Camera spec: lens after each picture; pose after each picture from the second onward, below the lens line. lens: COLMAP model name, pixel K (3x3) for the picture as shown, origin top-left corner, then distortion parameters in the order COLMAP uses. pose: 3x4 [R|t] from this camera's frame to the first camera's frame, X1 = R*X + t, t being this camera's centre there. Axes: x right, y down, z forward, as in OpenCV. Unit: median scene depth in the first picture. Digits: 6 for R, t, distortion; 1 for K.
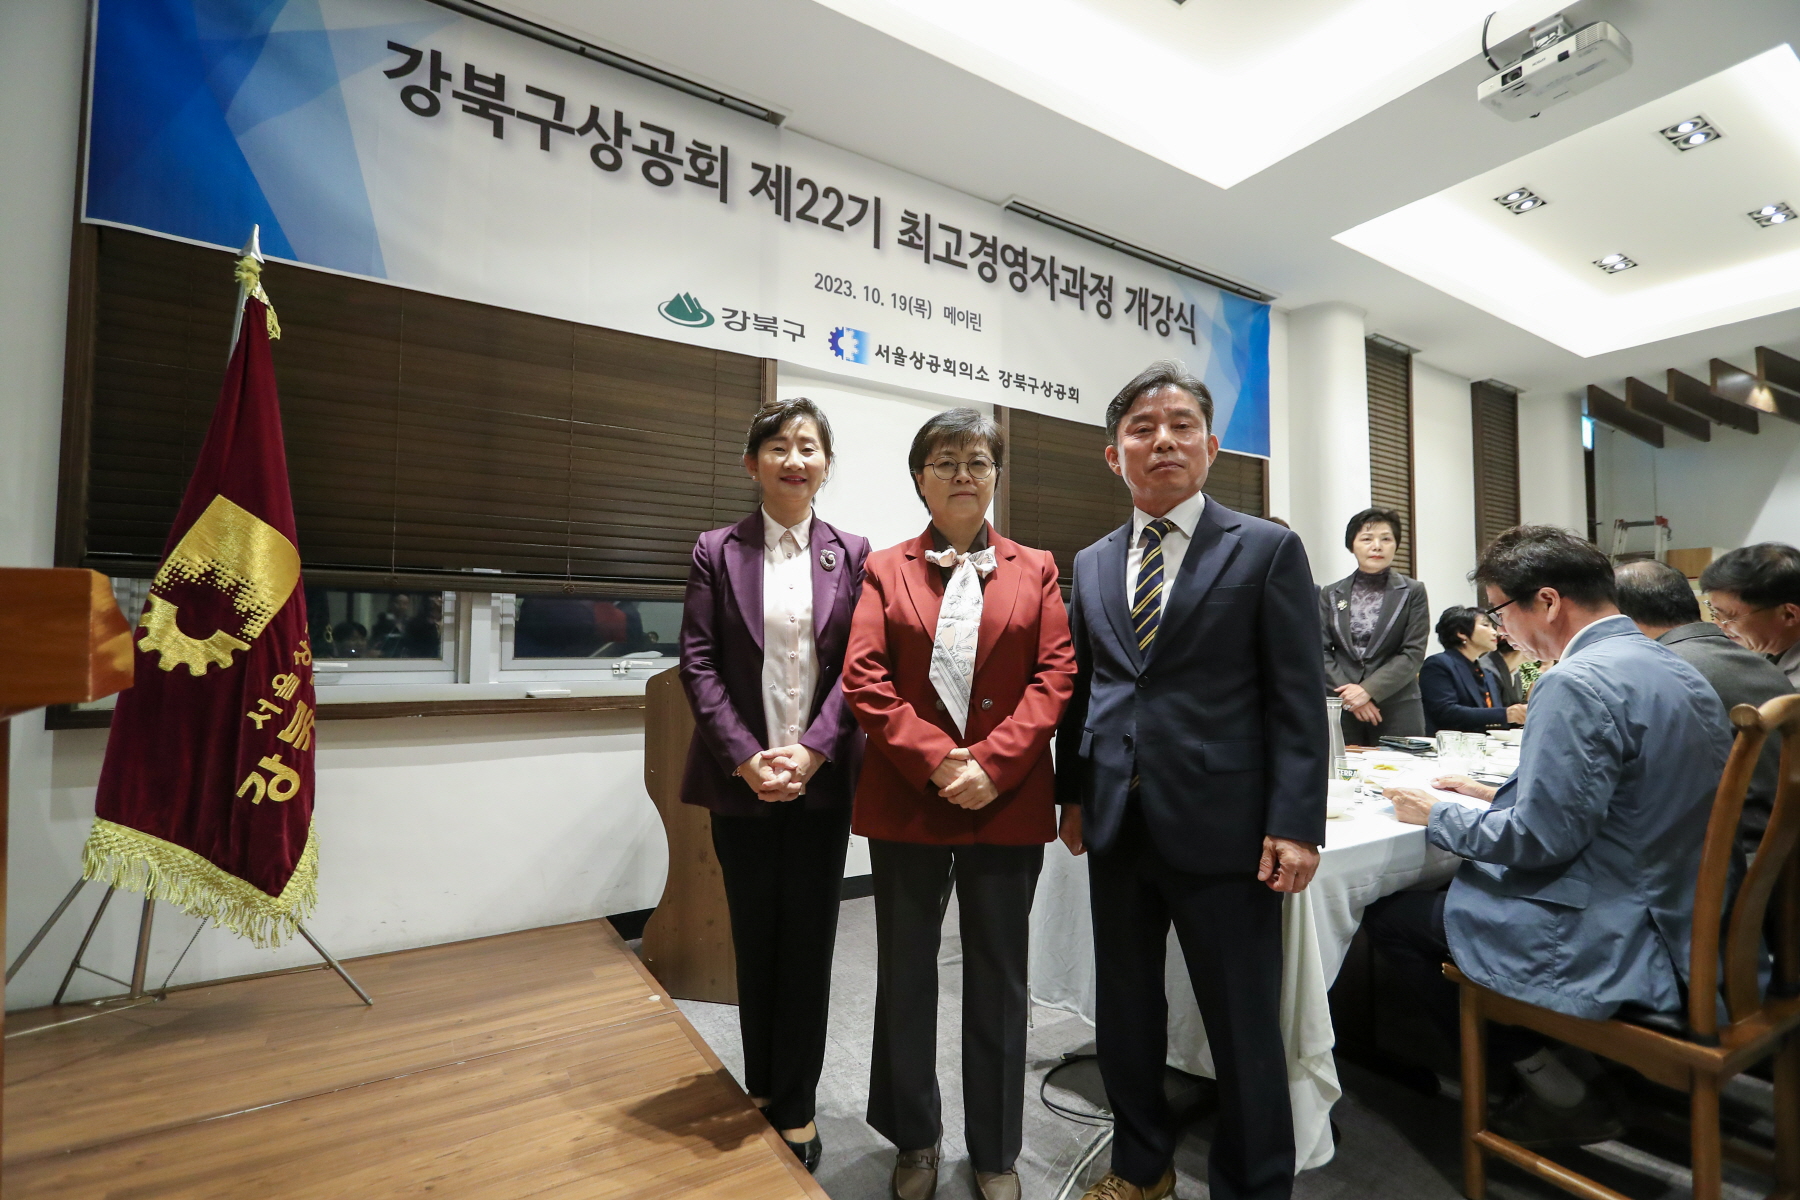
lens RADIAL K [[804.0, 0, 892.8], [0, 804.0, 608.4], [0, 0, 1]] dist [-0.011333, 0.001035]
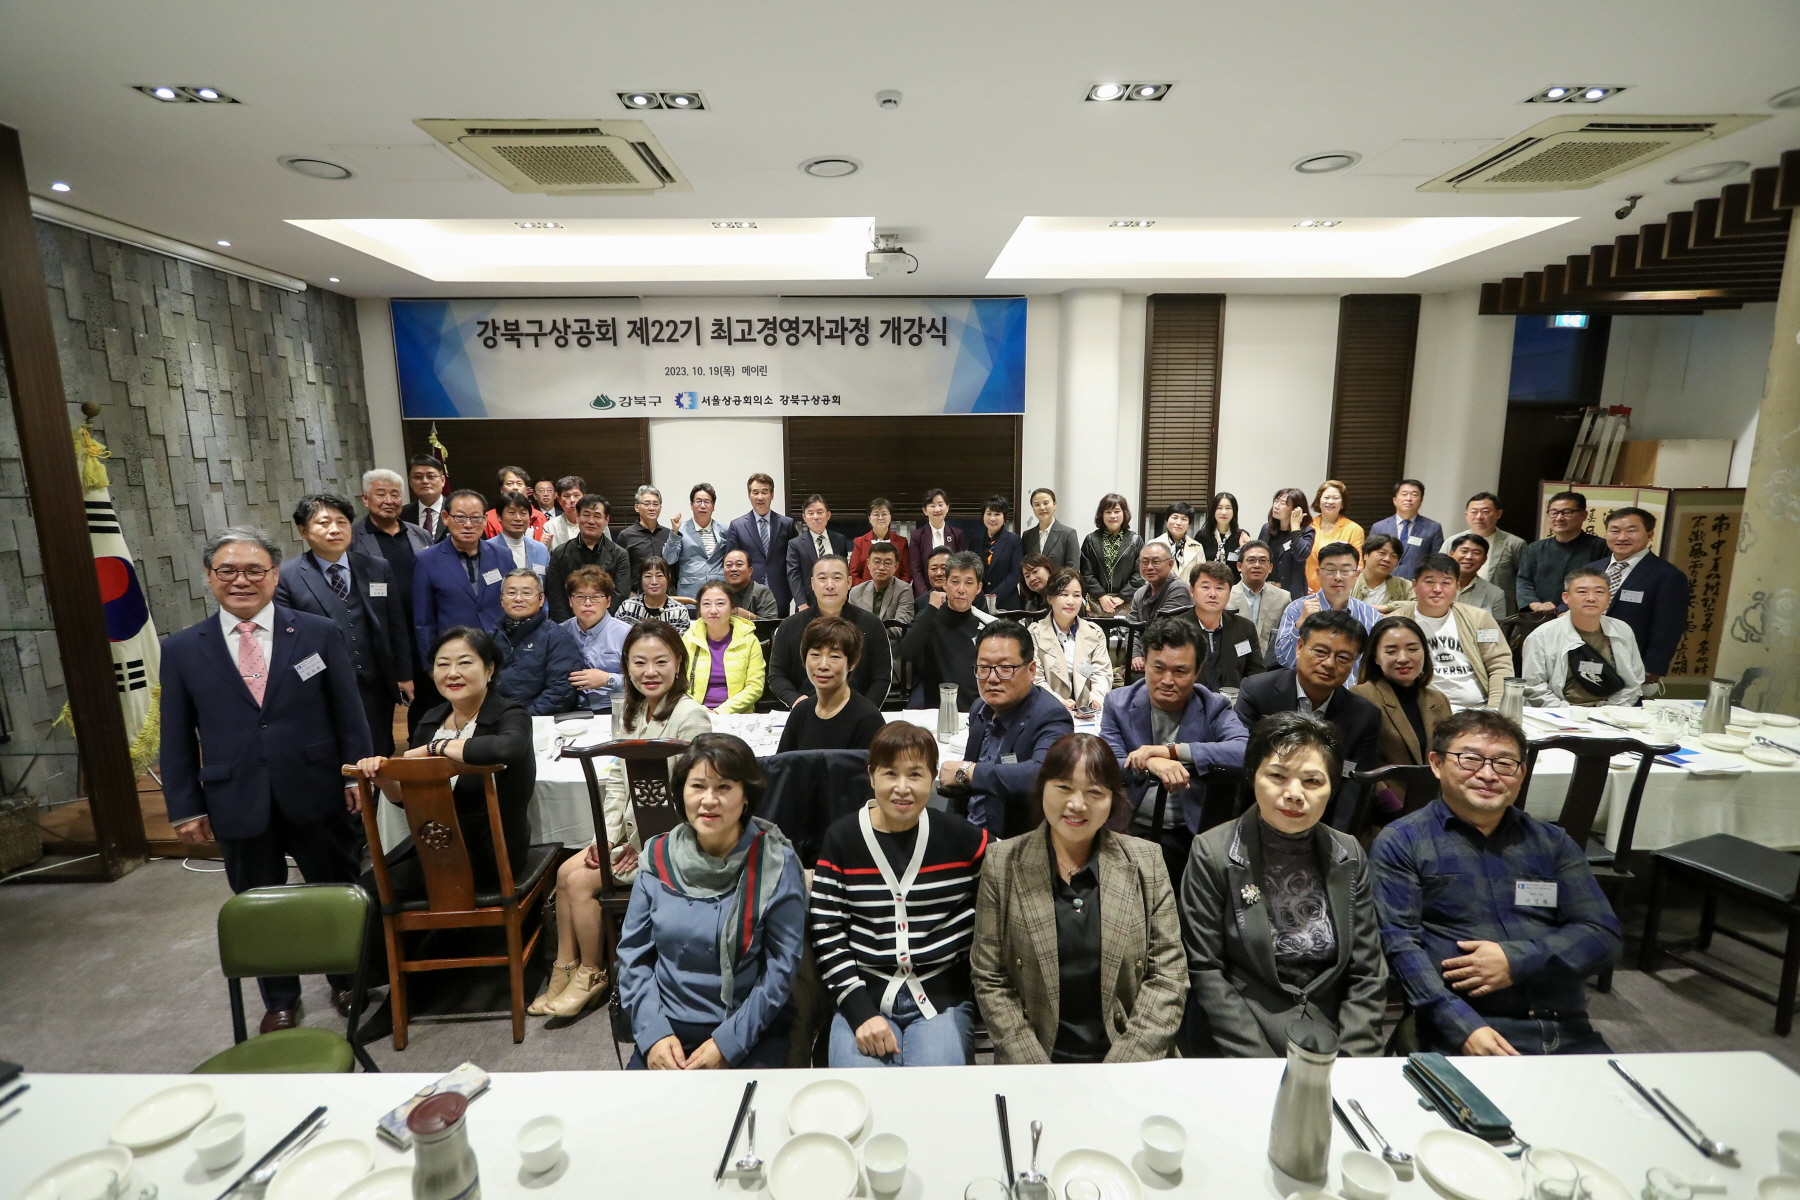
lens RADIAL K [[823.0, 0, 897.5], [0, 823.0, 607.1], [0, 0, 1]] dist [-0.012828, 0.001445]
pose [[0.872490, 0.072695, -0.483194, 1.573477], [0.034877, 0.977085, 0.209975, -0.260953], [0.487386, -0.200053, 0.849961, -0.643476]]
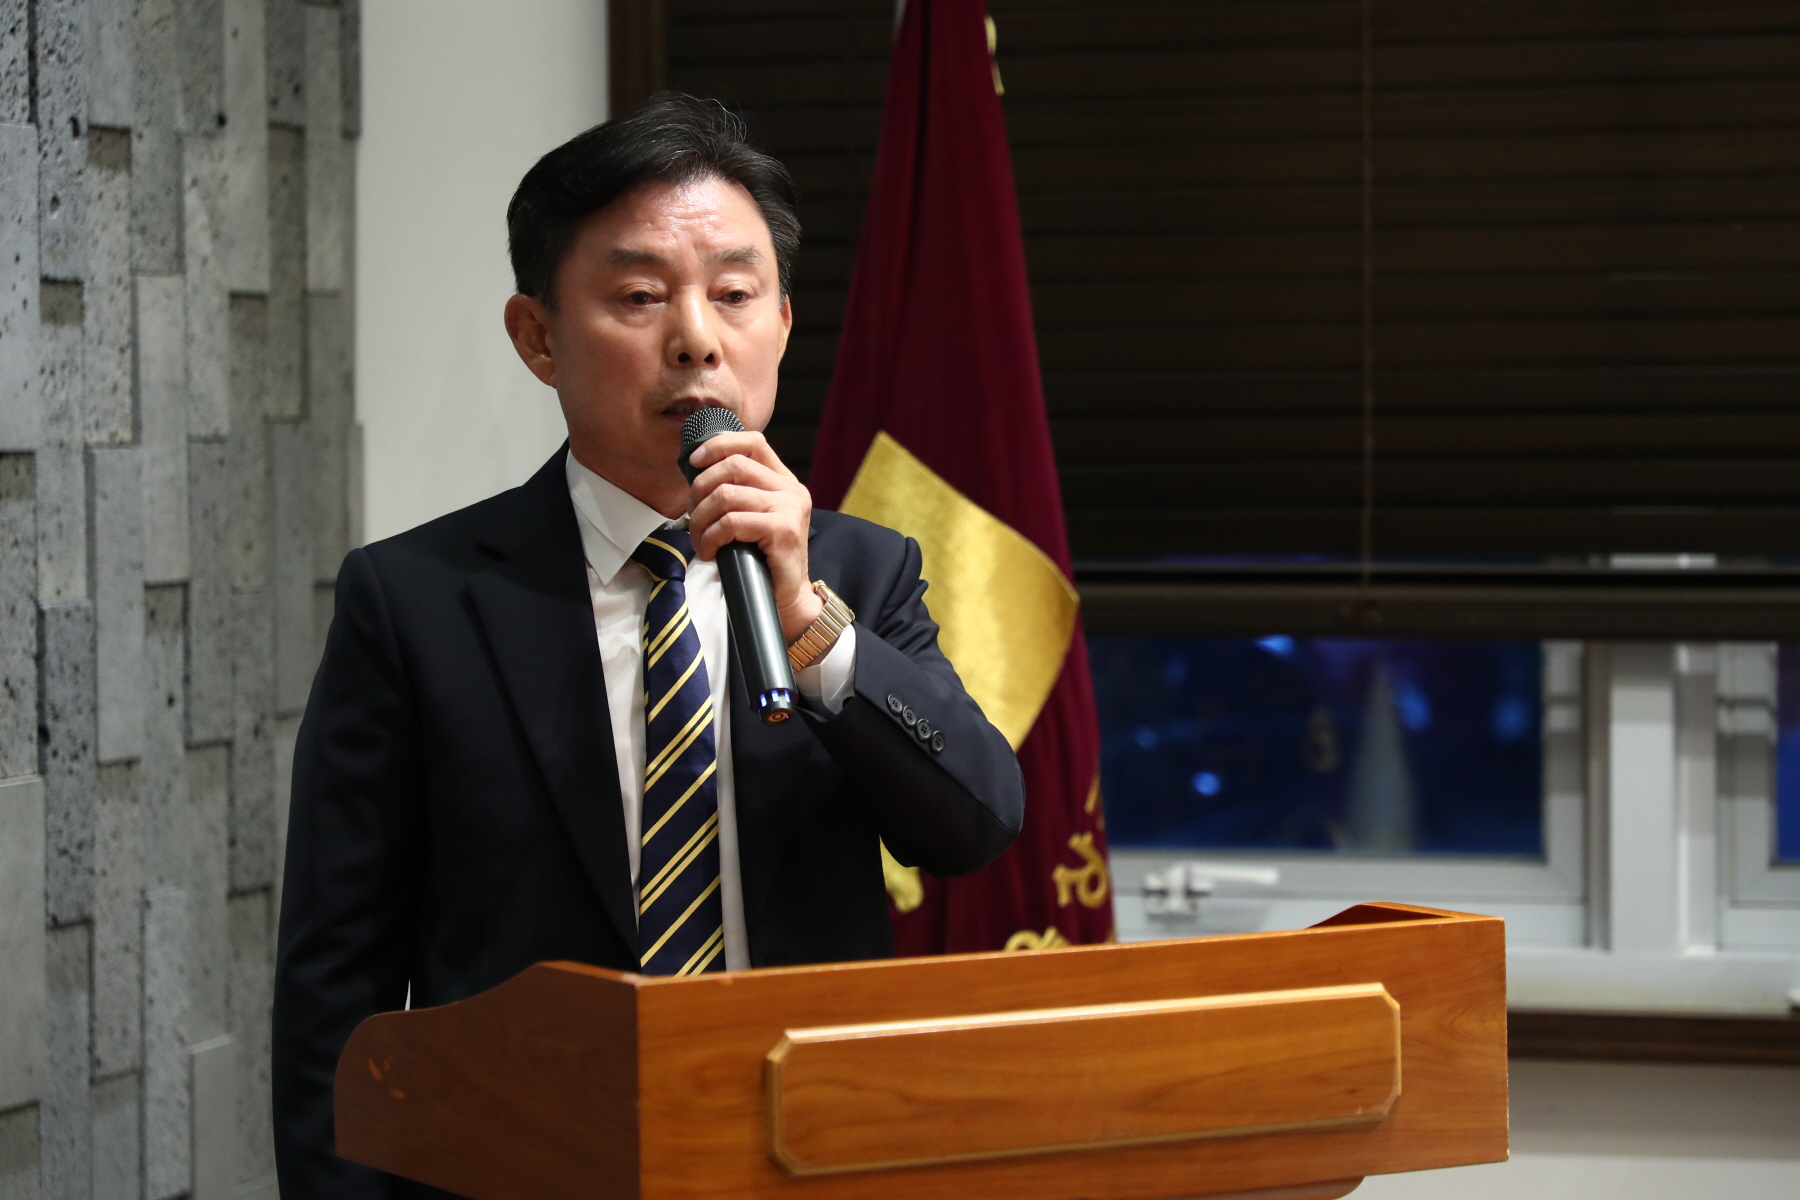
lens RADIAL K [[5174.3, 0, 892.9], [0, 5174.3, 600.5], [0, 0, 1]] dist [0.060972, -1.232011]
pose [[0.661591, 0.016469, -0.749684, 0.602088], [0.042479, 0.997330, 0.059397, -0.134121], [0.748661, -0.071142, 0.659125, -0.359682]]
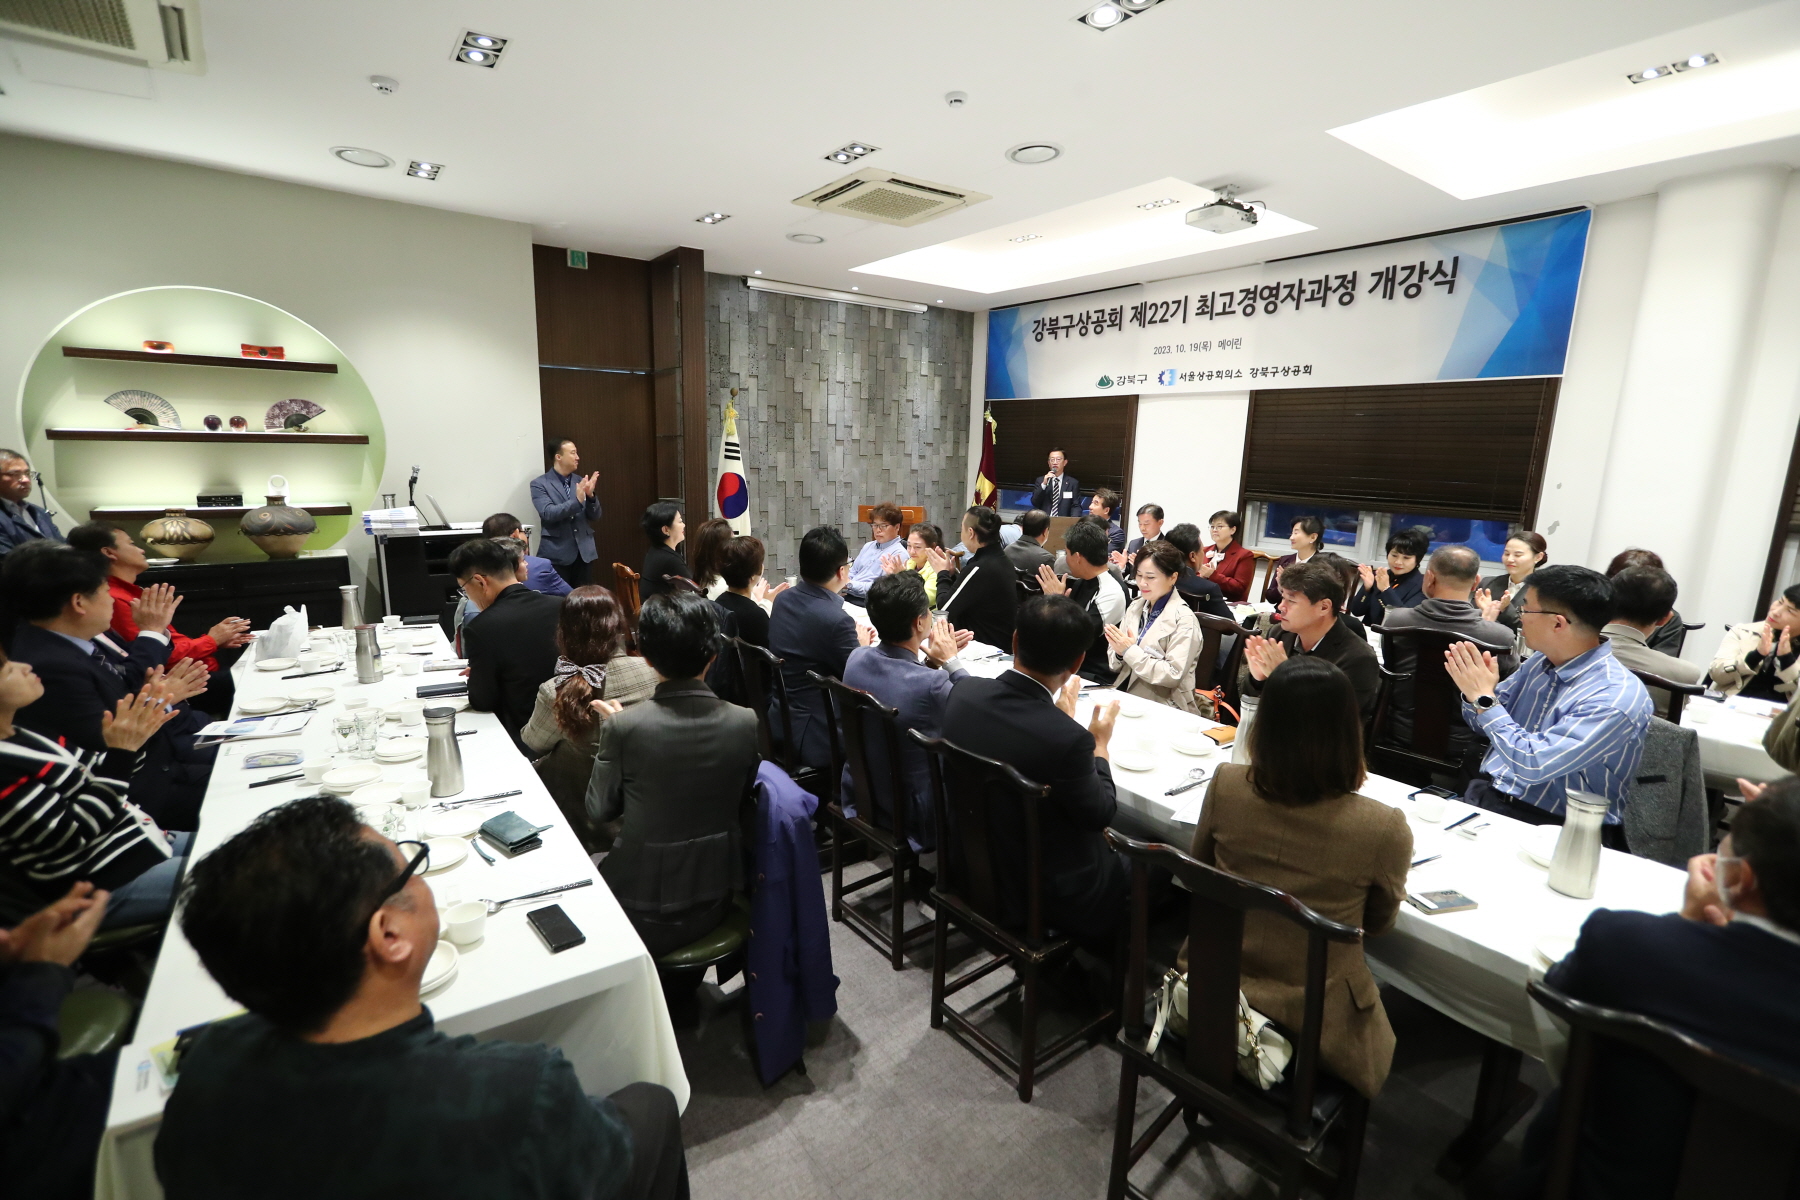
lens RADIAL K [[817.4, 0, 893.3], [0, 817.4, 607.9], [0, 0, 1]] dist [-0.012282, 0.001792]
pose [[0.080302, 0.188262, -0.978831, 2.290304], [0.017223, 0.981593, 0.190206, -0.171315], [0.996622, -0.032132, 0.075581, 0.118016]]
